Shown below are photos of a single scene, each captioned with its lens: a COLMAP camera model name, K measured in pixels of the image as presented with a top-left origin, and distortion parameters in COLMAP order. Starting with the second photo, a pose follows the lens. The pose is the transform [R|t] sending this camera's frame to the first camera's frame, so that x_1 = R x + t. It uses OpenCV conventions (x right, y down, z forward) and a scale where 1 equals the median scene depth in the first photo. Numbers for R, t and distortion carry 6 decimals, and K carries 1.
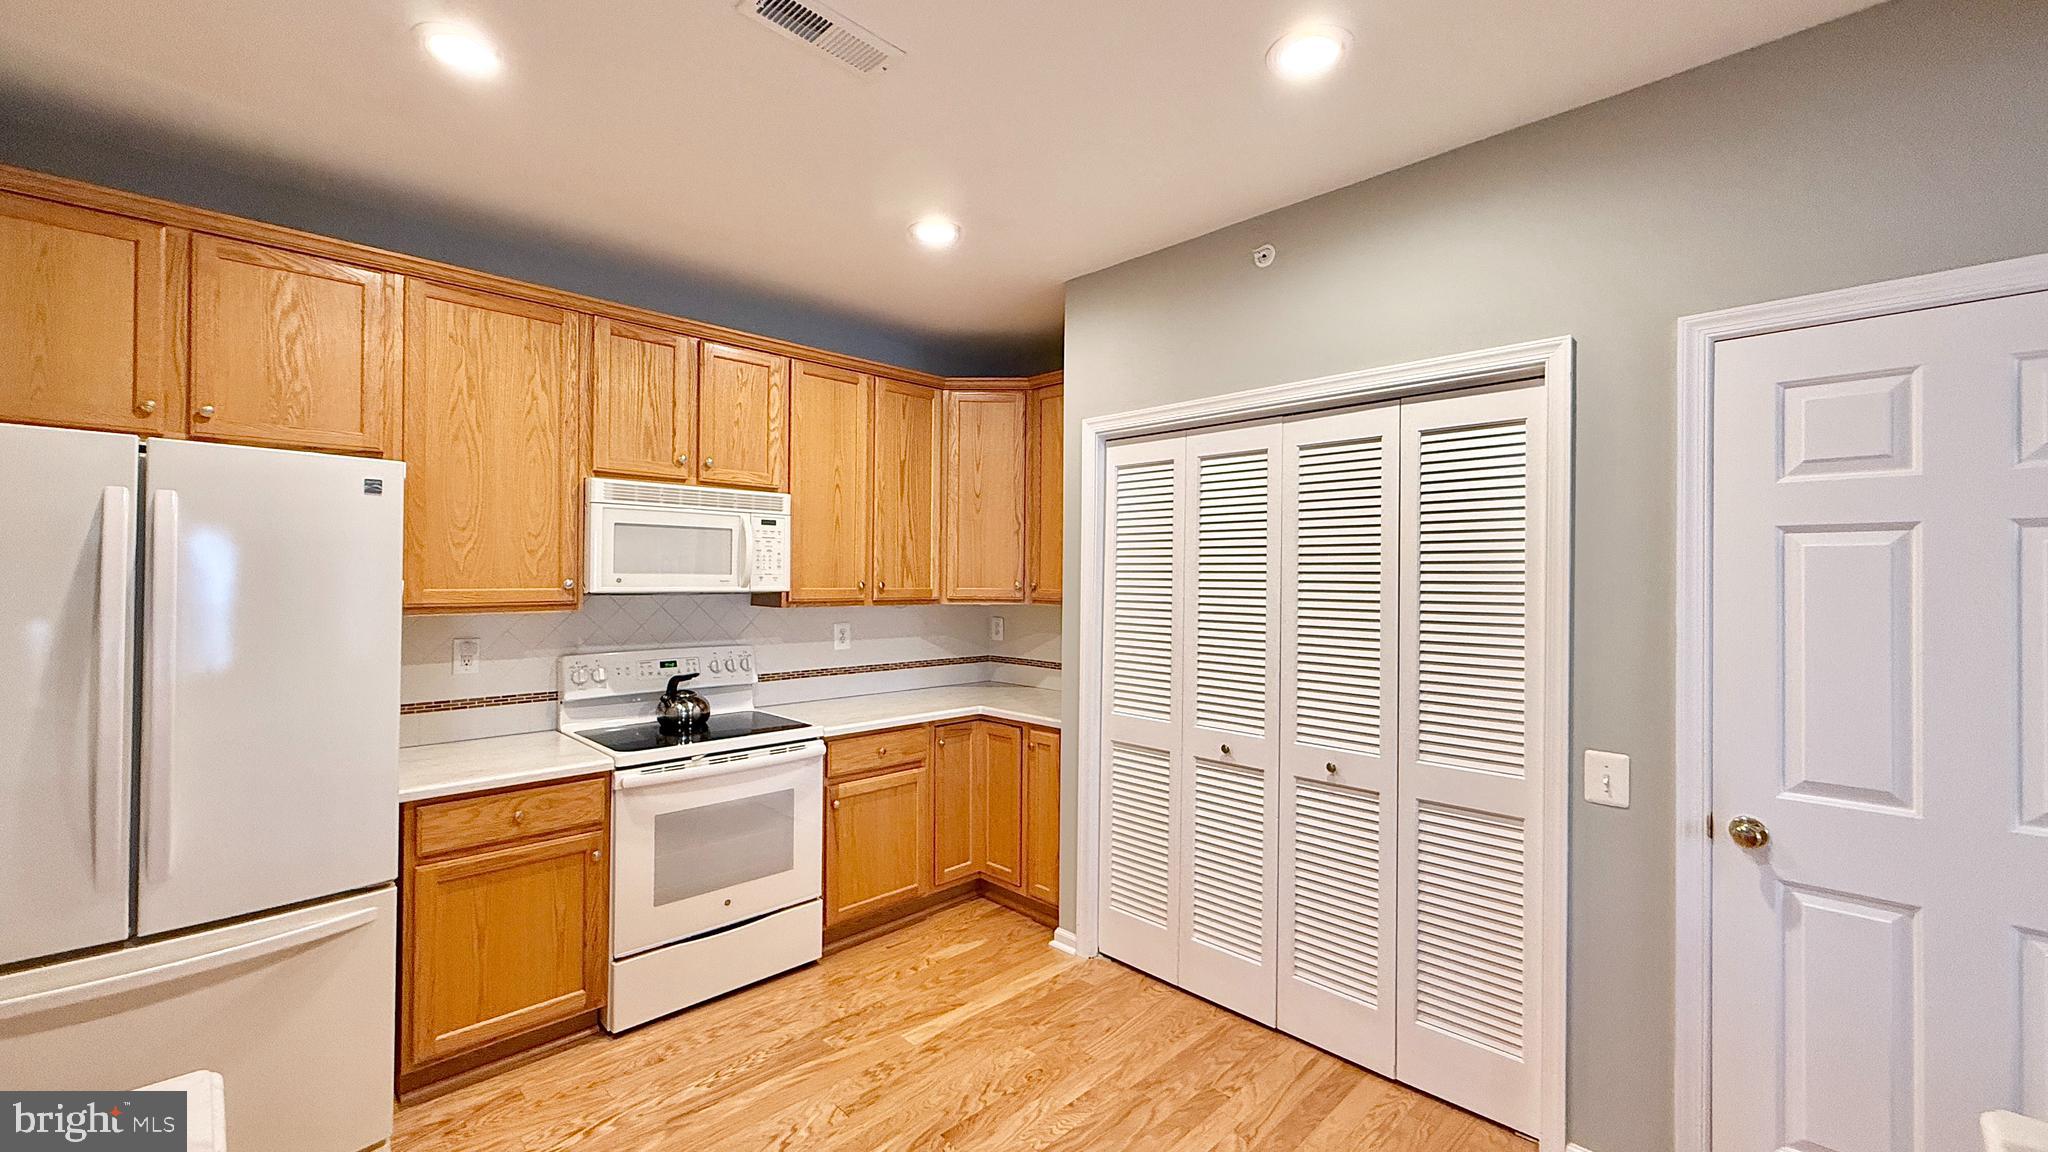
lens RADIAL K [[816.4, 0, 1021.7], [0, 816.4, 573.9], [0, 0, 1]] dist [-0.001354, -0.000396]
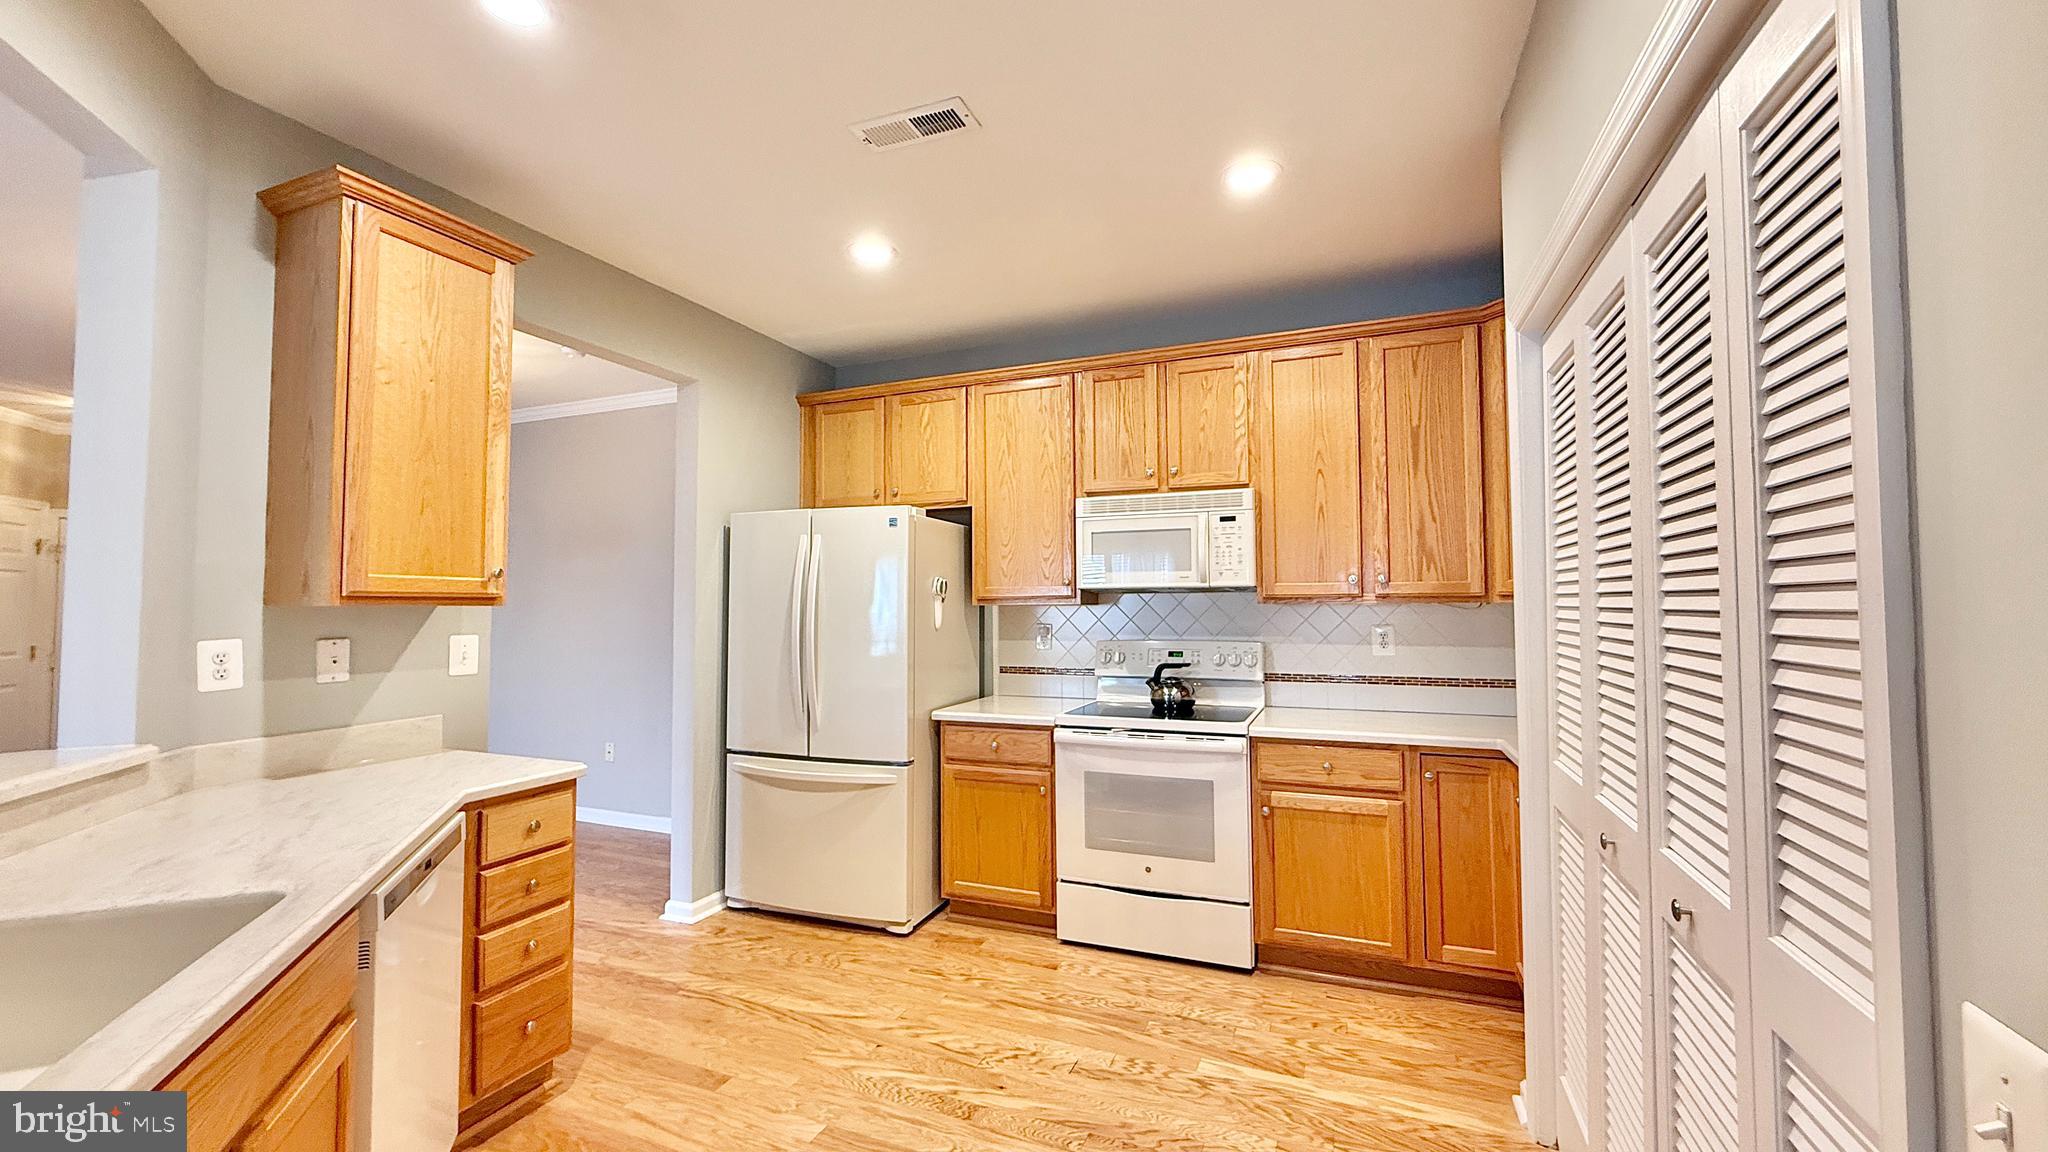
lens RADIAL K [[816.4, 0, 1021.7], [0, 816.4, 573.9], [0, 0, 1]] dist [-0.001354, -0.000396]
pose [[0.384928, -0.045447, -0.921827, 0.550002], [0.011823, 0.998948, -0.044312, 0.049807], [0.922871, 0.006159, 0.385060, 0.386786]]
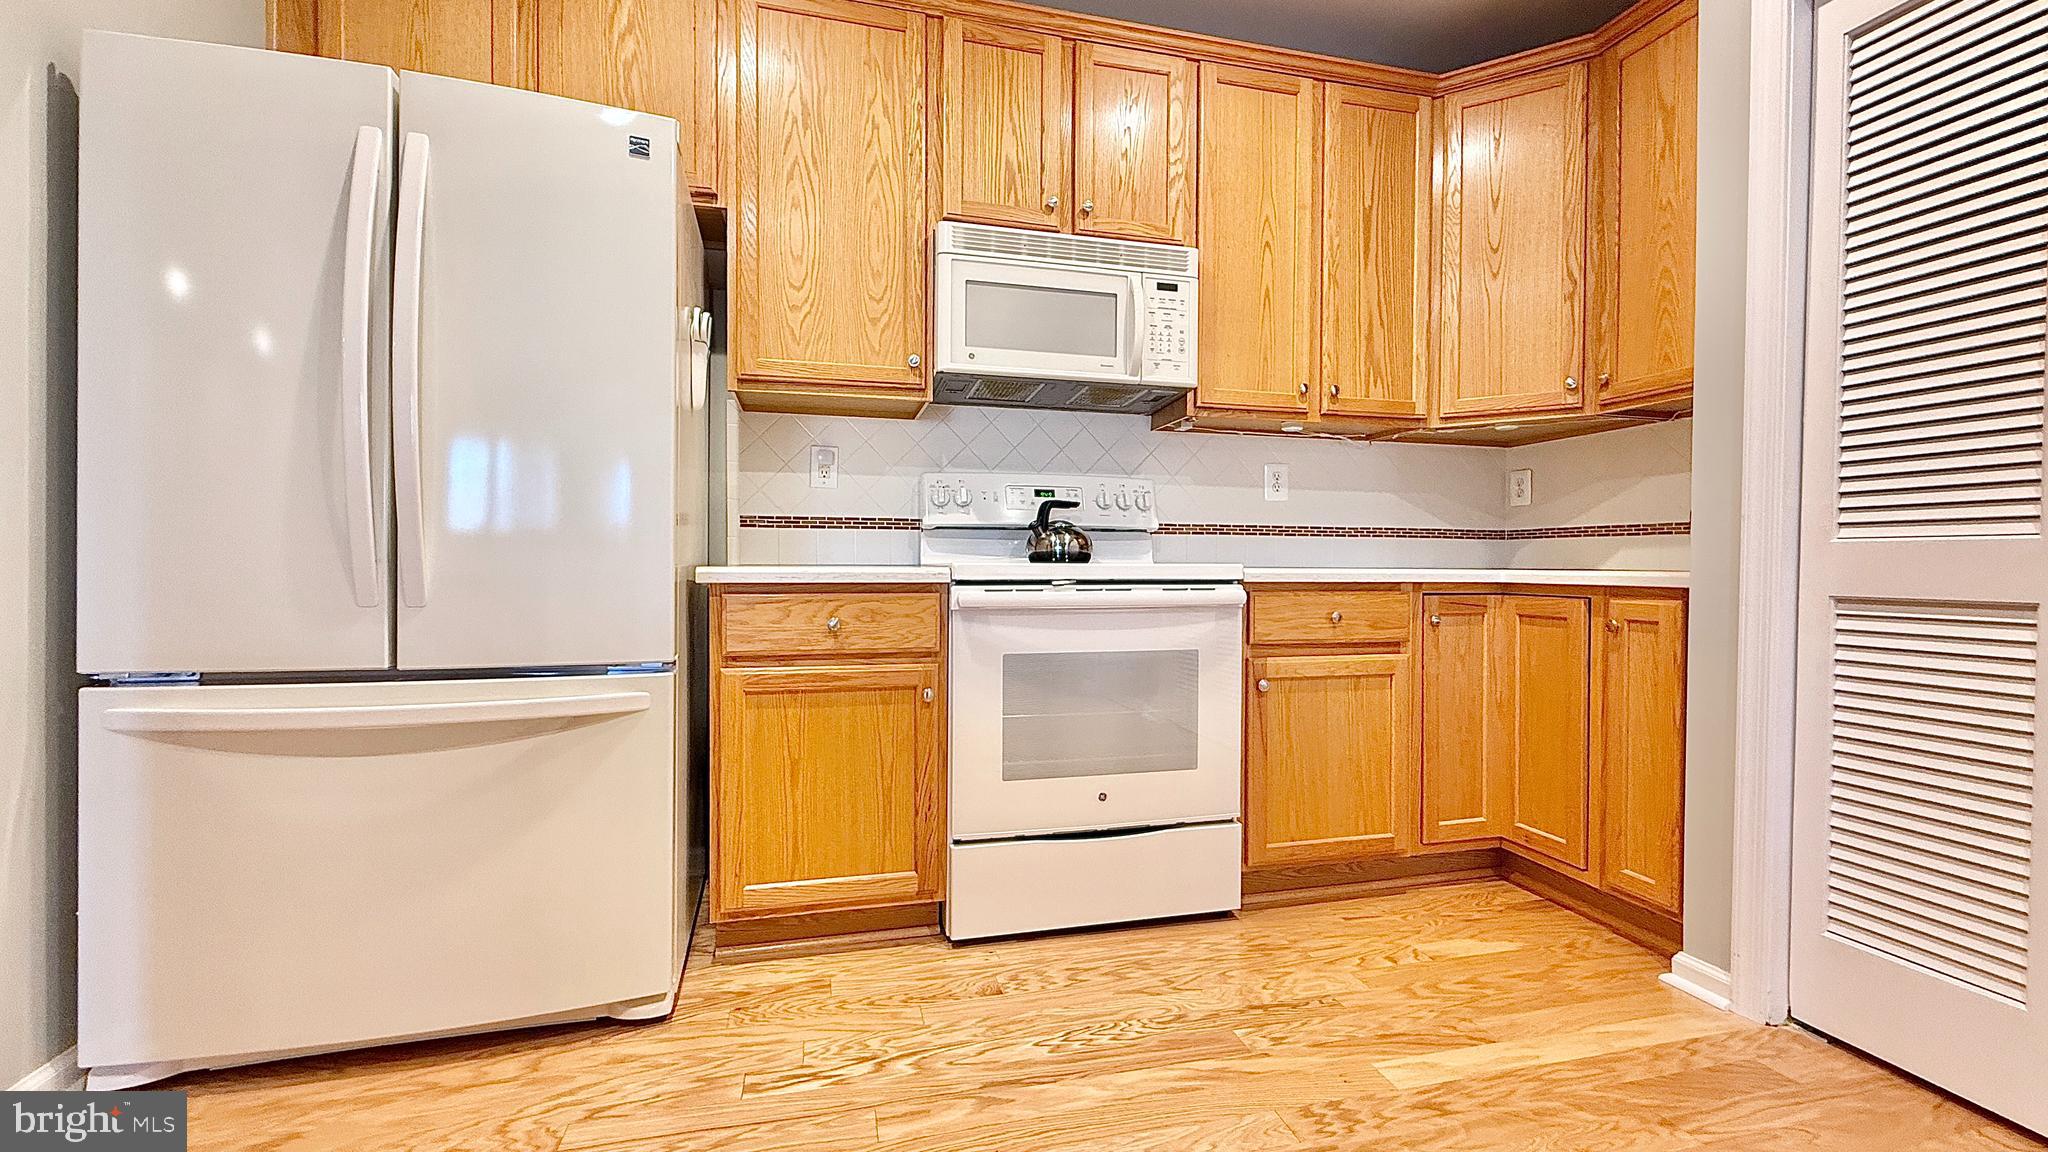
lens RADIAL K [[811.7, 0, 1018.1], [0, 811.7, 574.5], [0, 0, 1]] dist [0.000381, -0.000405]
pose [[0.858000, 0.002173, -0.513645, -0.059769], [0.003528, 0.999943, 0.010124, 0.188051], [0.513638, -0.010499, 0.857943, 0.337003]]
